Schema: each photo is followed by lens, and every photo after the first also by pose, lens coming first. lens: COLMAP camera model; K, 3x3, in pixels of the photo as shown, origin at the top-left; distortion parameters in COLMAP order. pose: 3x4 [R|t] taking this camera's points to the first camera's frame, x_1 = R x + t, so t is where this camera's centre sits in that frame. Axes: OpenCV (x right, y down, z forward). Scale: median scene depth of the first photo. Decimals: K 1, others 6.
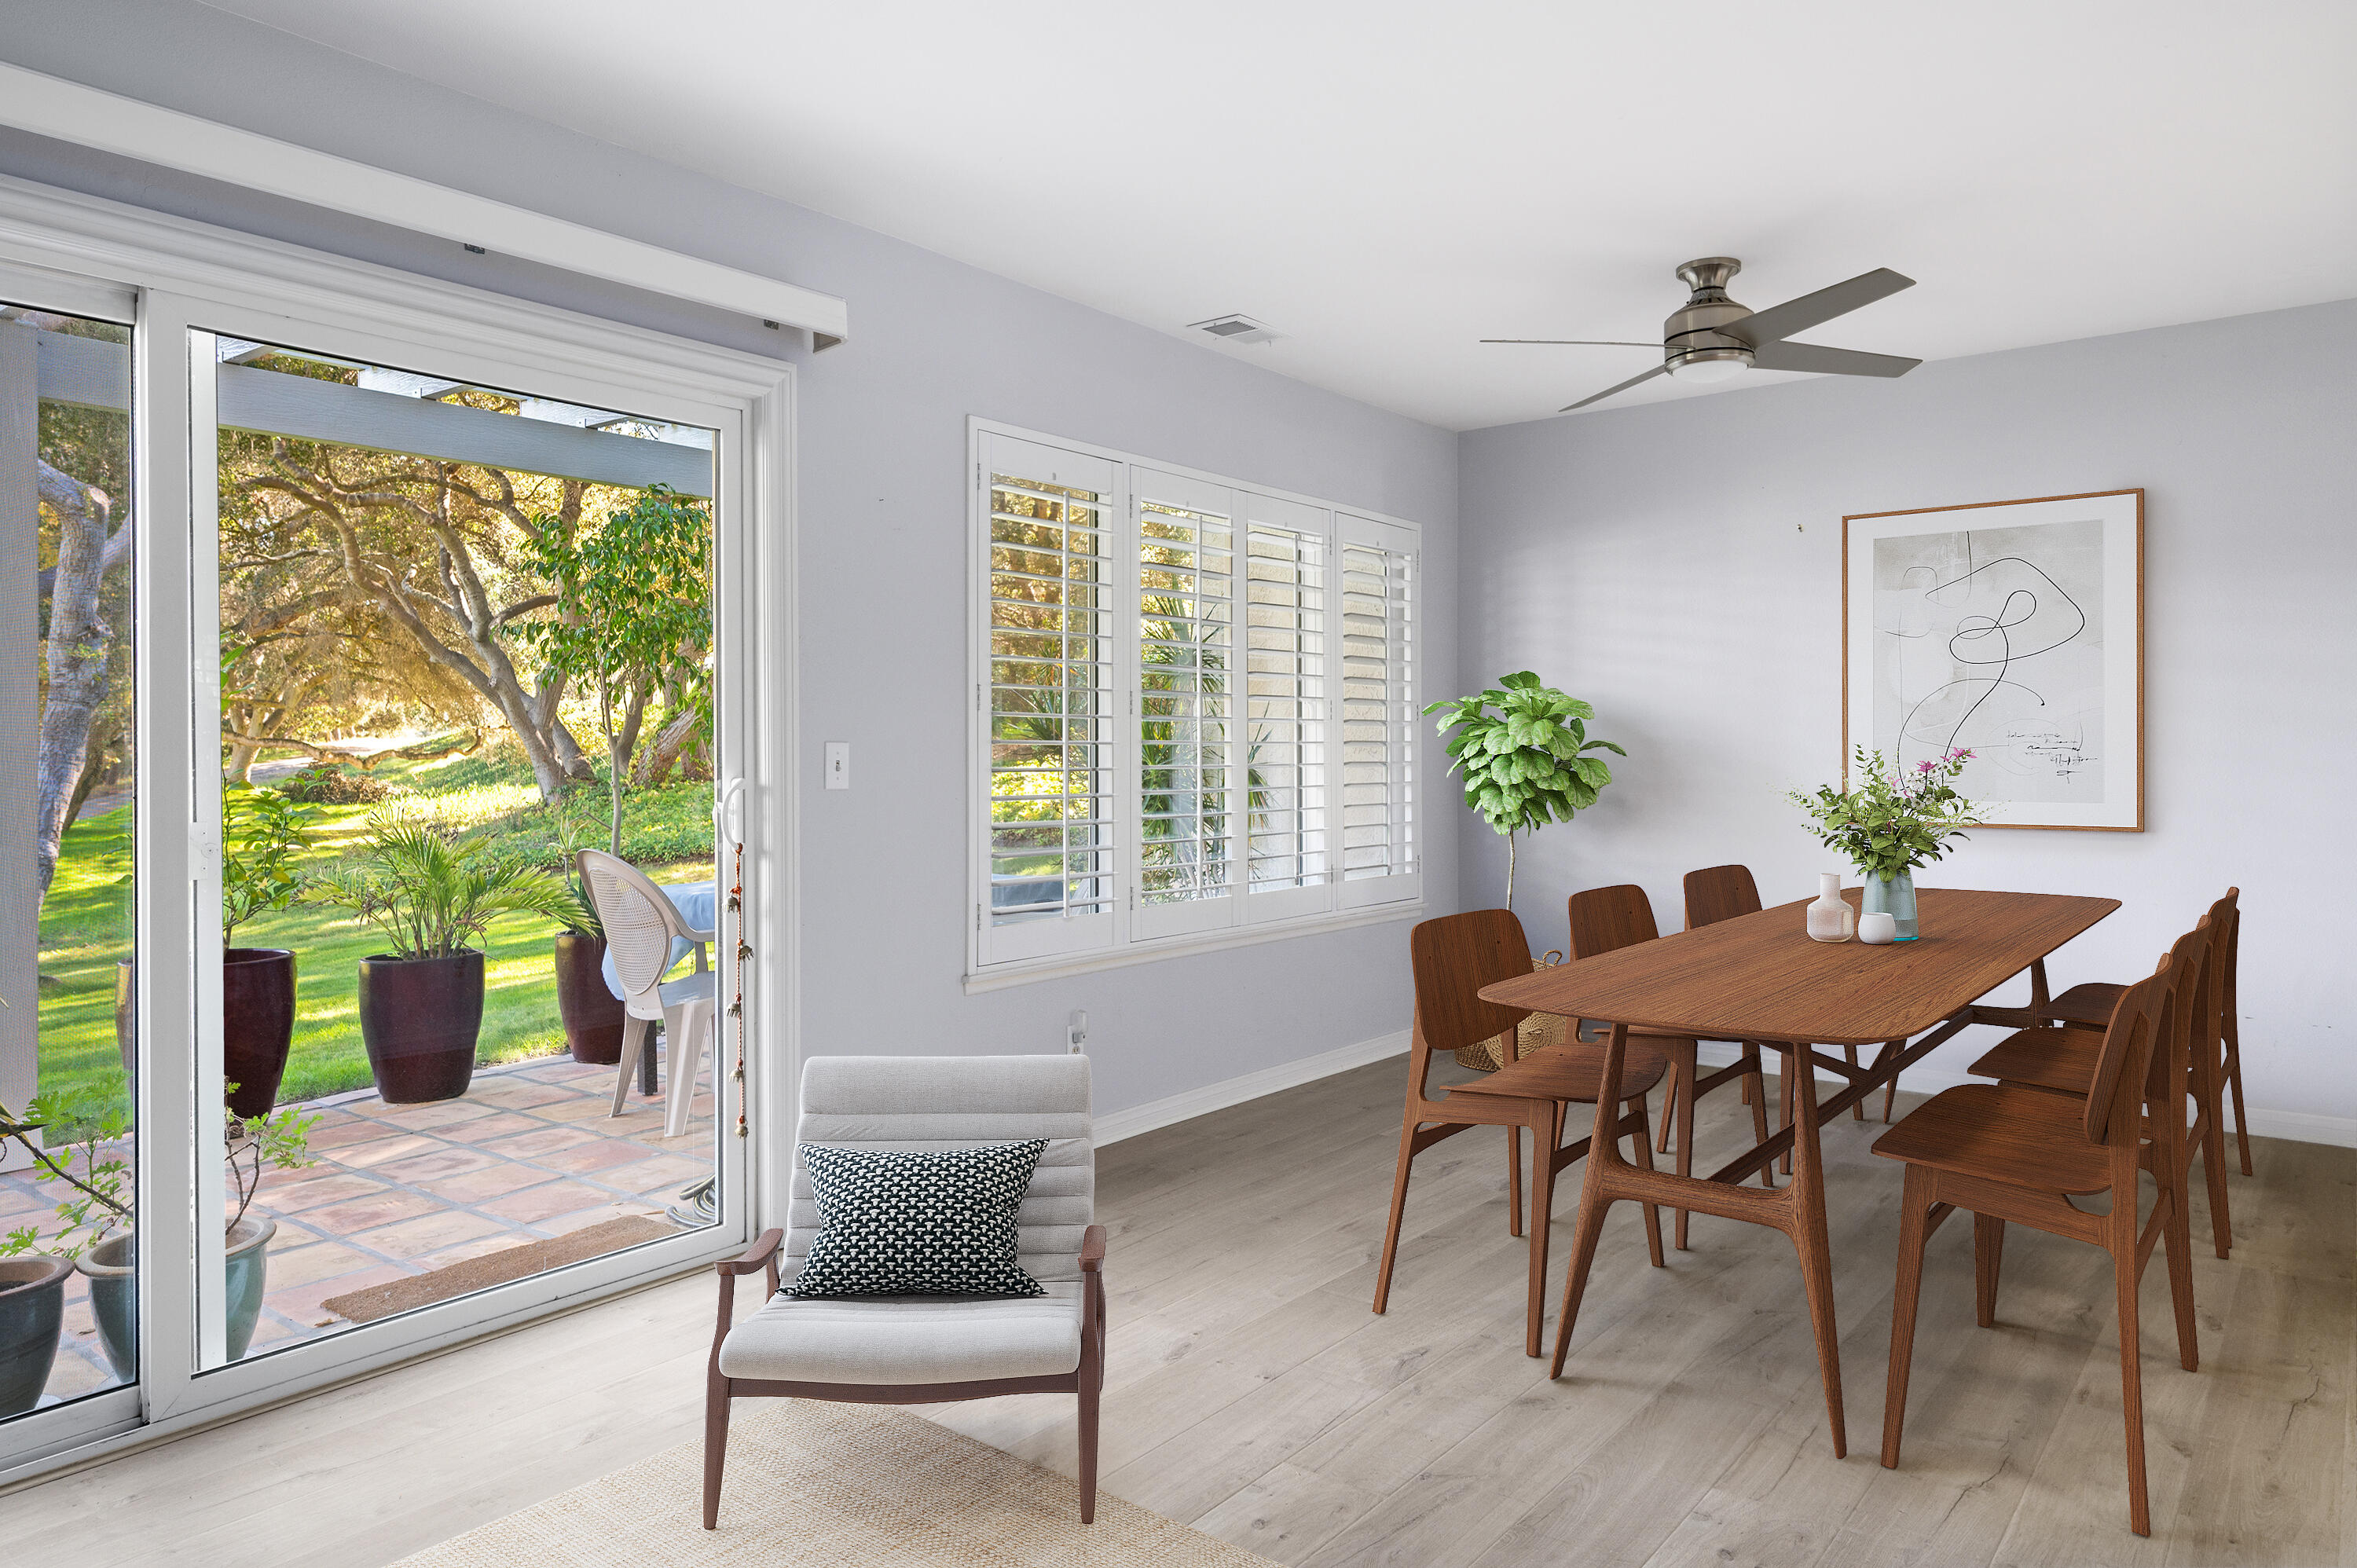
lens RADIAL K [[1515.9, 0, 1179.5], [0, 1515.9, 770.4], [0, 0, 1]] dist [0.001316, -0.000620]
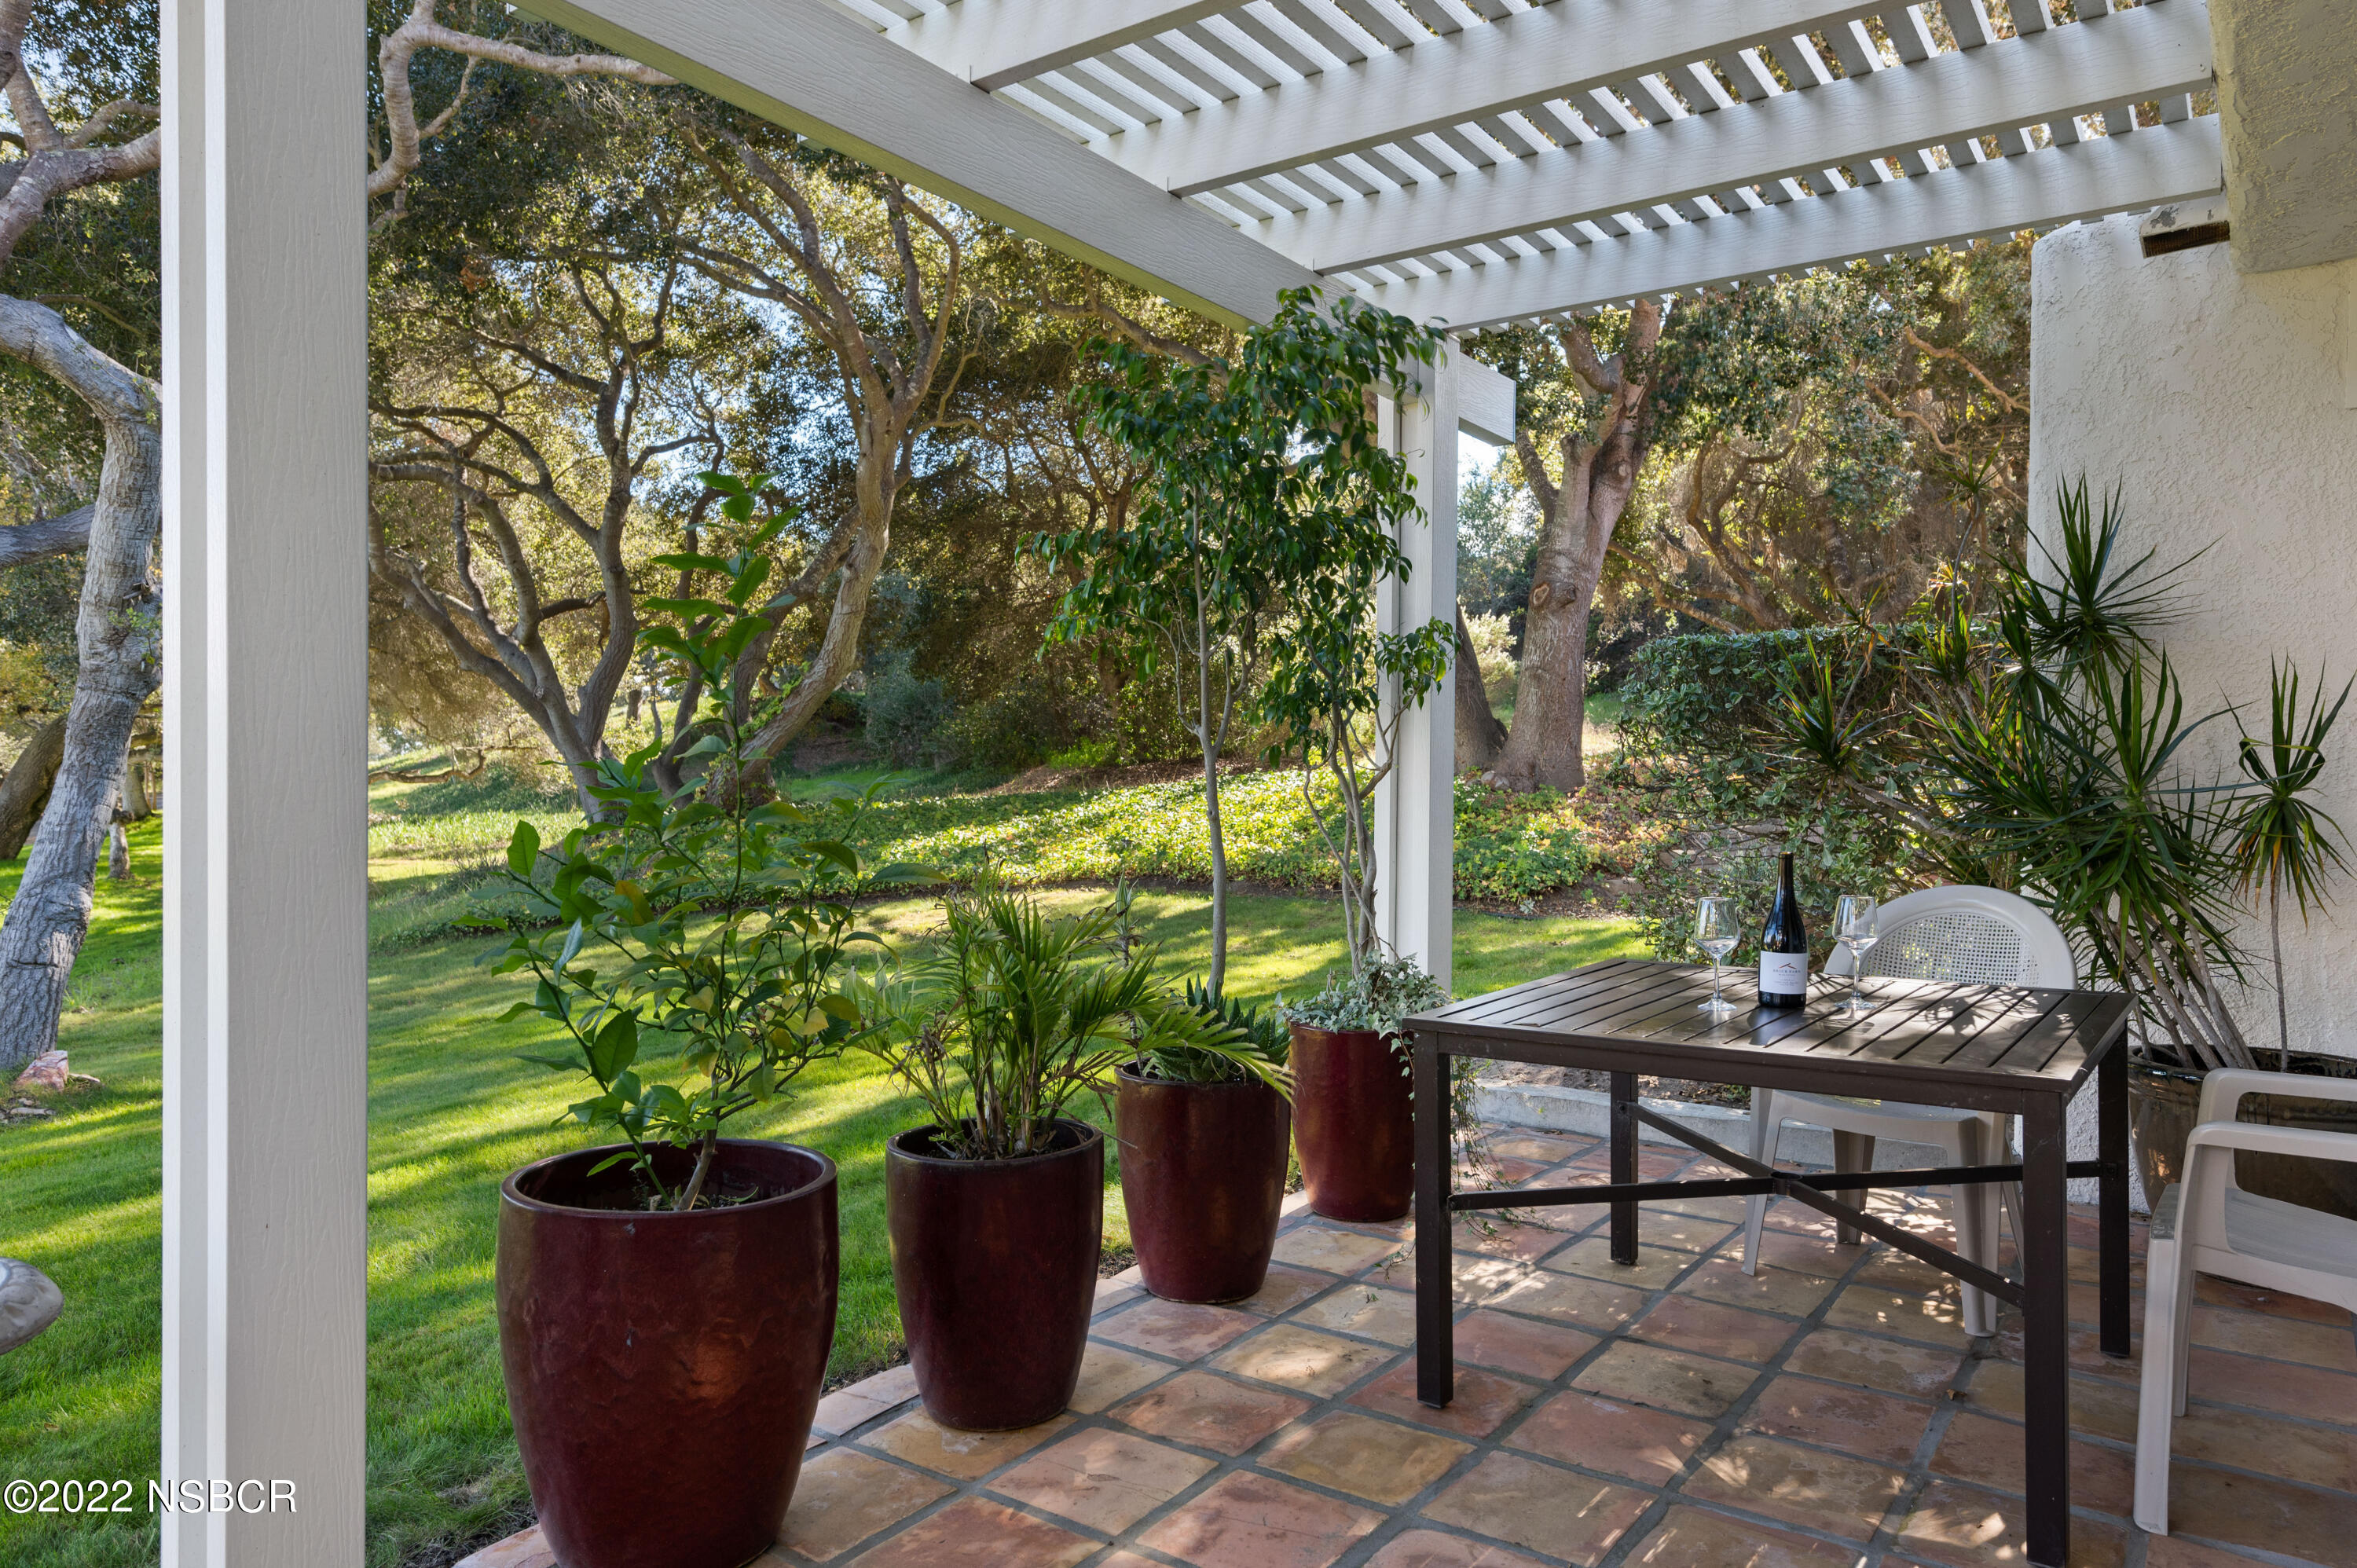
lens RADIAL K [[1499.2, 0, 1172.0], [0, 1499.2, 786.0], [0, 0, 1]] dist [-0.007852, -0.002232]
pose [[0.999330, -0.000396, 0.036587, -0.258294], [0.000574, 0.999988, -0.004855, 0.002901], [-0.036584, 0.004873, 0.999319, 0.281092]]
